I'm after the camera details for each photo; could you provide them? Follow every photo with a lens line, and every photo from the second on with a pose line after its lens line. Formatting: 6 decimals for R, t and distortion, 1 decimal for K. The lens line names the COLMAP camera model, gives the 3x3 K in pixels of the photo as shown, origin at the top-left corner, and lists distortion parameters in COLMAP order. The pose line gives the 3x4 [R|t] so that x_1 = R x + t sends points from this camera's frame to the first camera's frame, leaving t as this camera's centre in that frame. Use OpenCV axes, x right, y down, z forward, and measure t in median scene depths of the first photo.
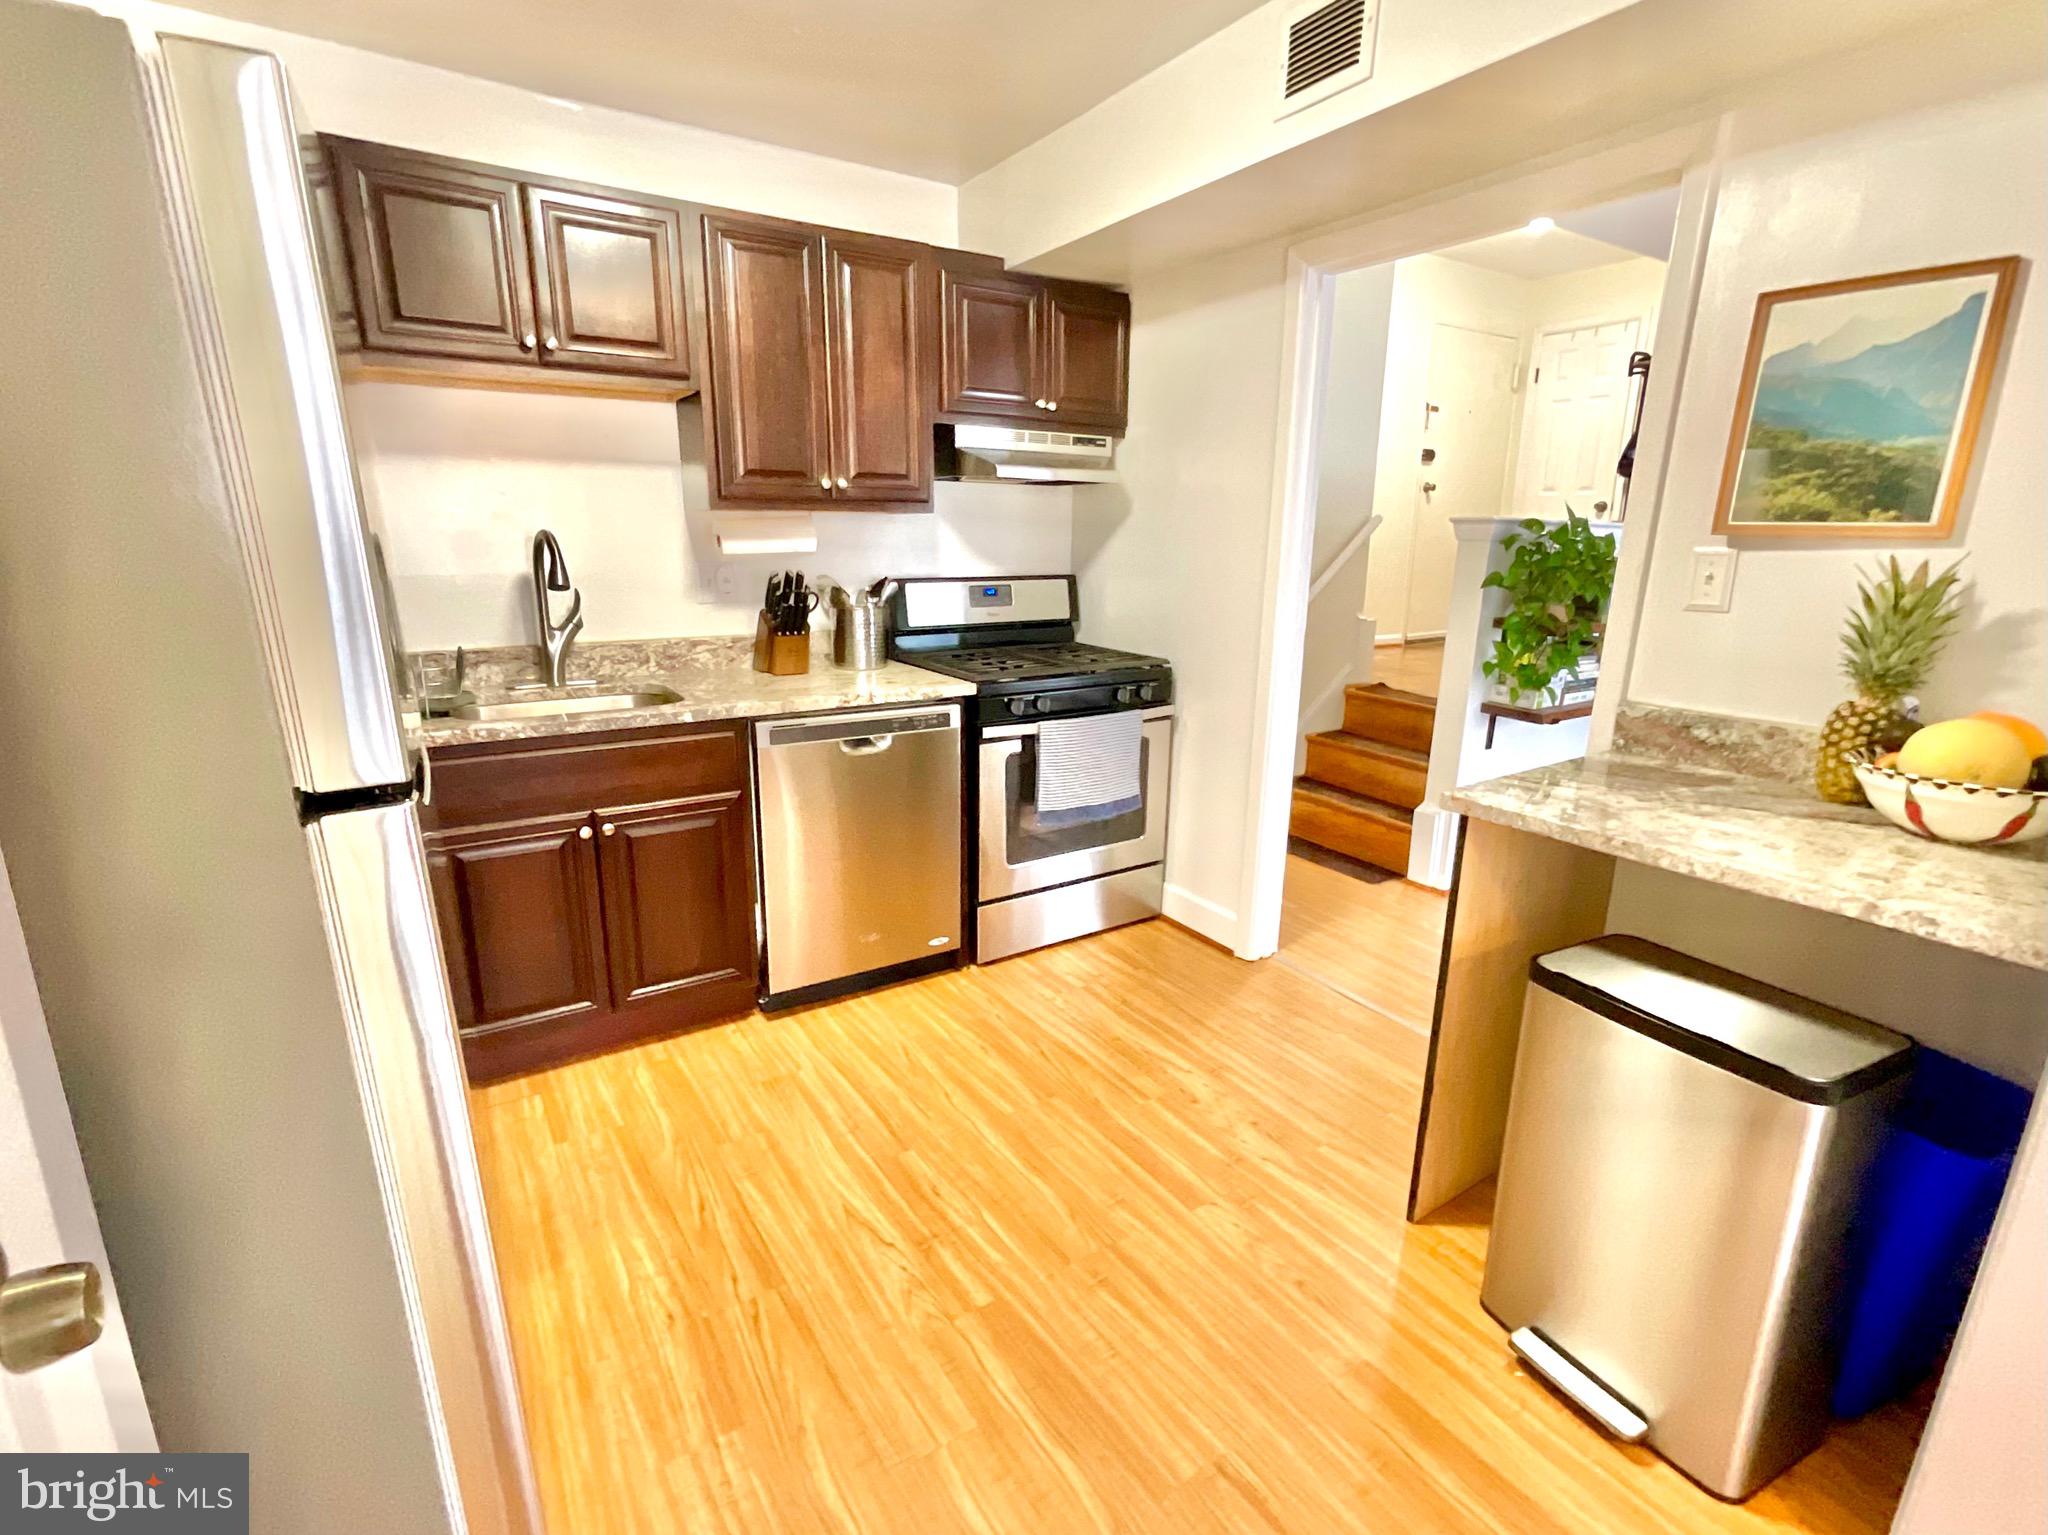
lens RADIAL K [[952.8, 0, 990.5], [0, 952.8, 774.0], [0, 0, 1]] dist [0.000673, -0.000667]
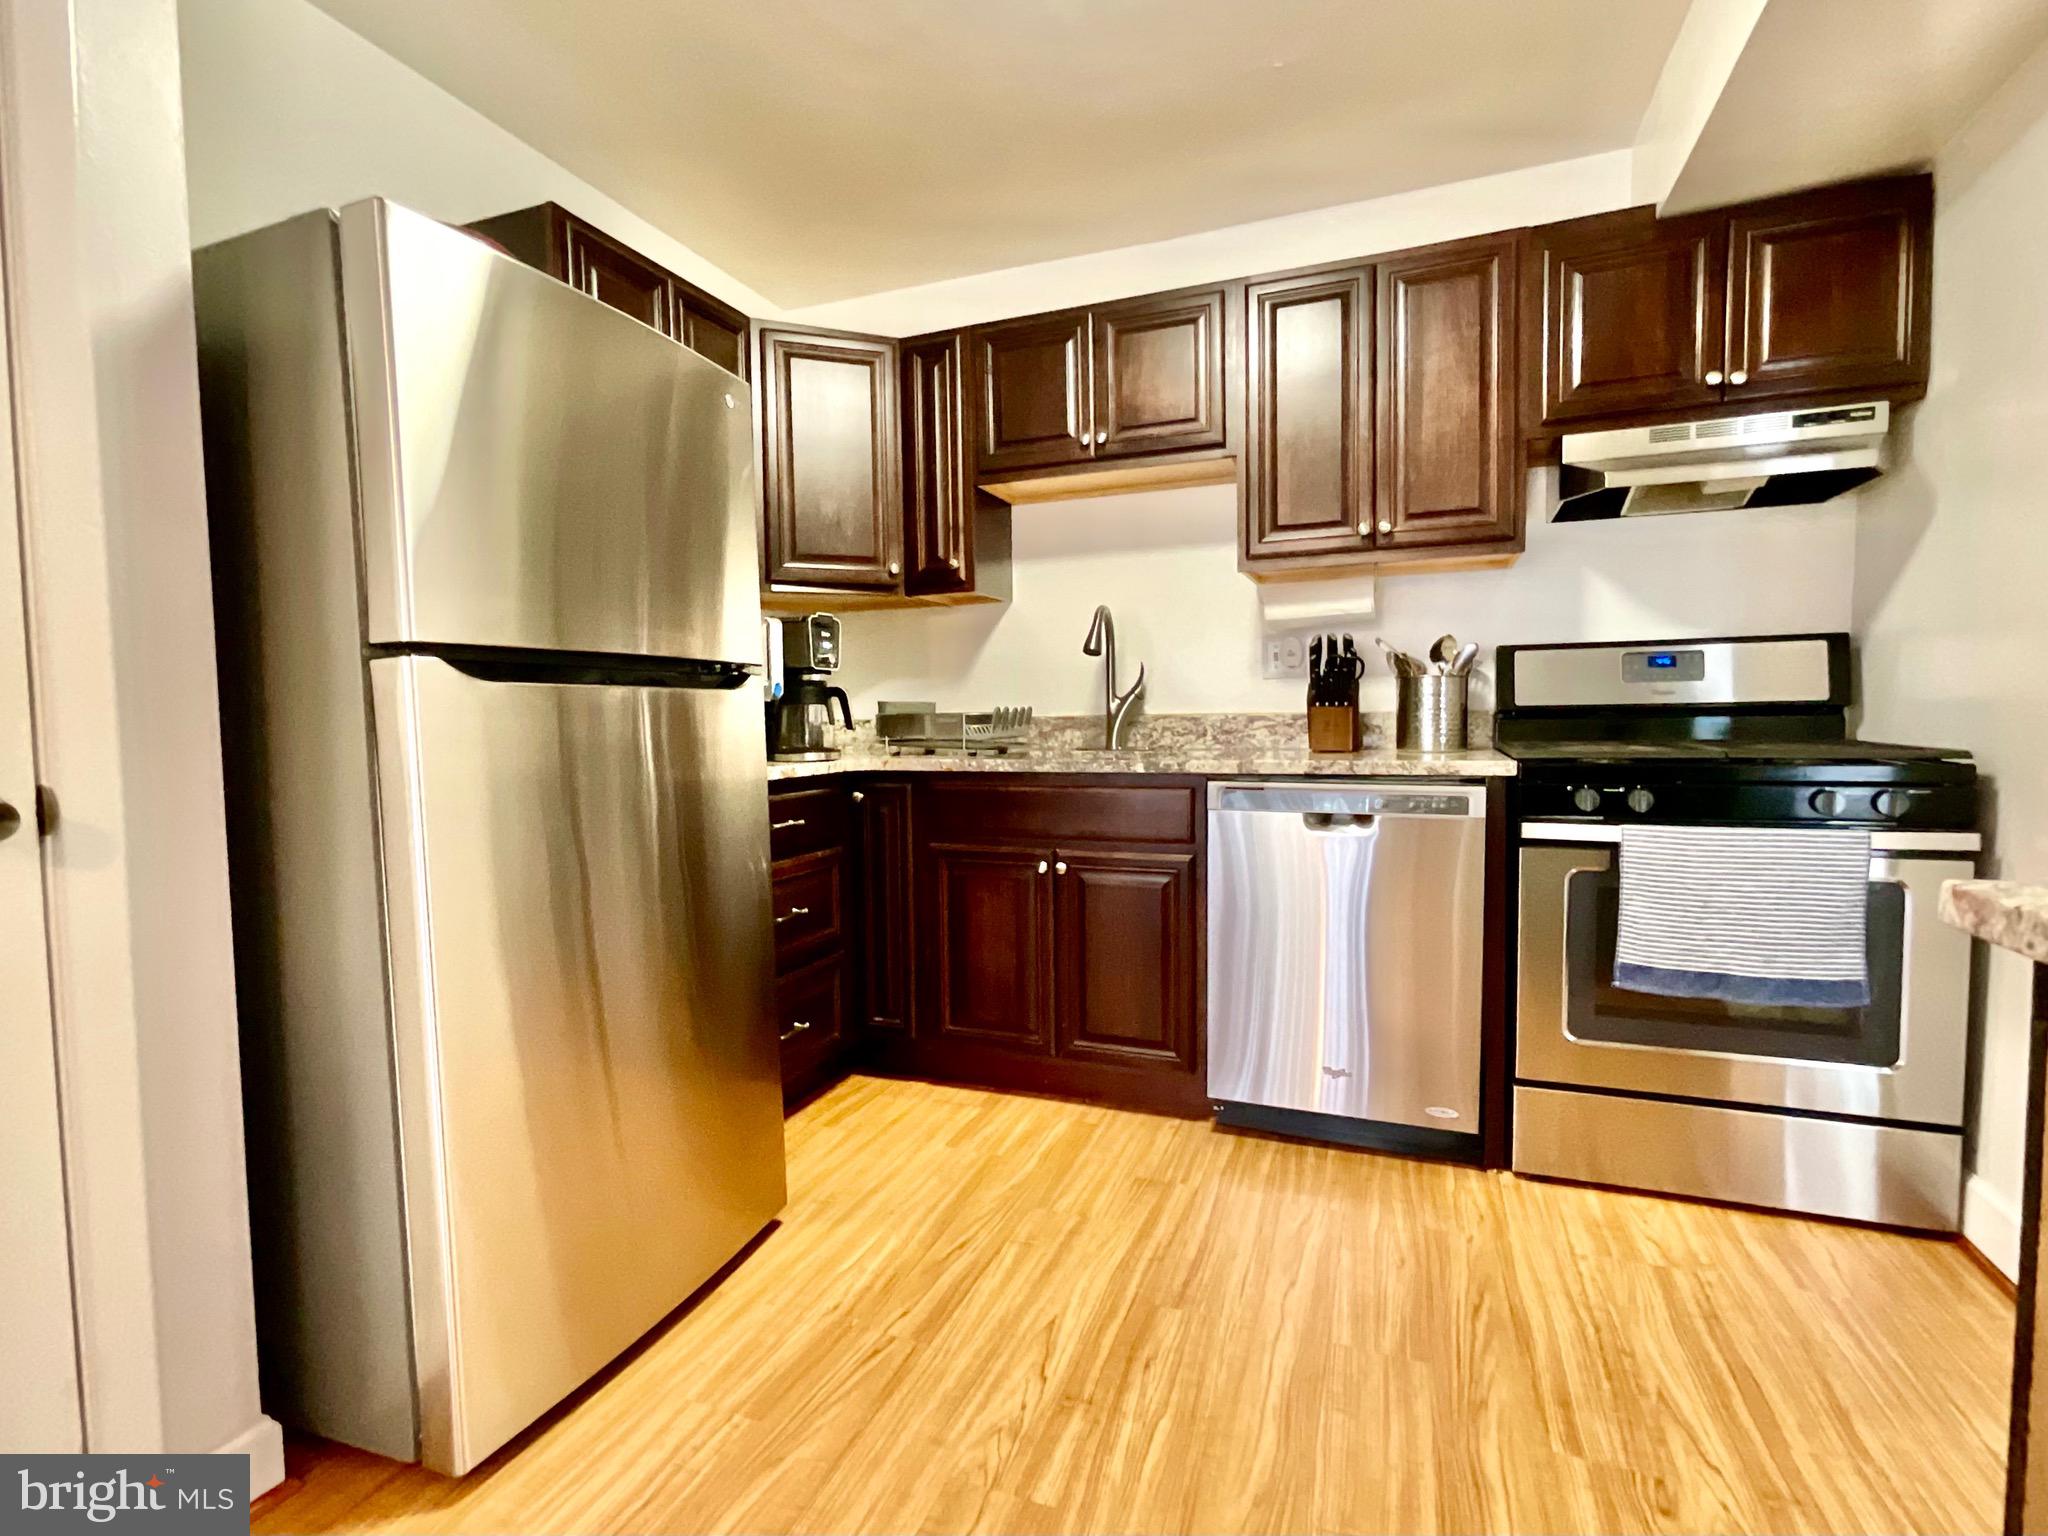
lens RADIAL K [[952.8, 0, 1016.7], [0, 952.8, 772.7], [0, 0, 1]] dist [0.000673, -0.000667]
pose [[0.597967, 0.038205, -0.800610, 0.335039], [-0.185814, 0.978259, -0.092101, 0.051020], [0.779685, 0.203838, 0.592065, 0.273311]]
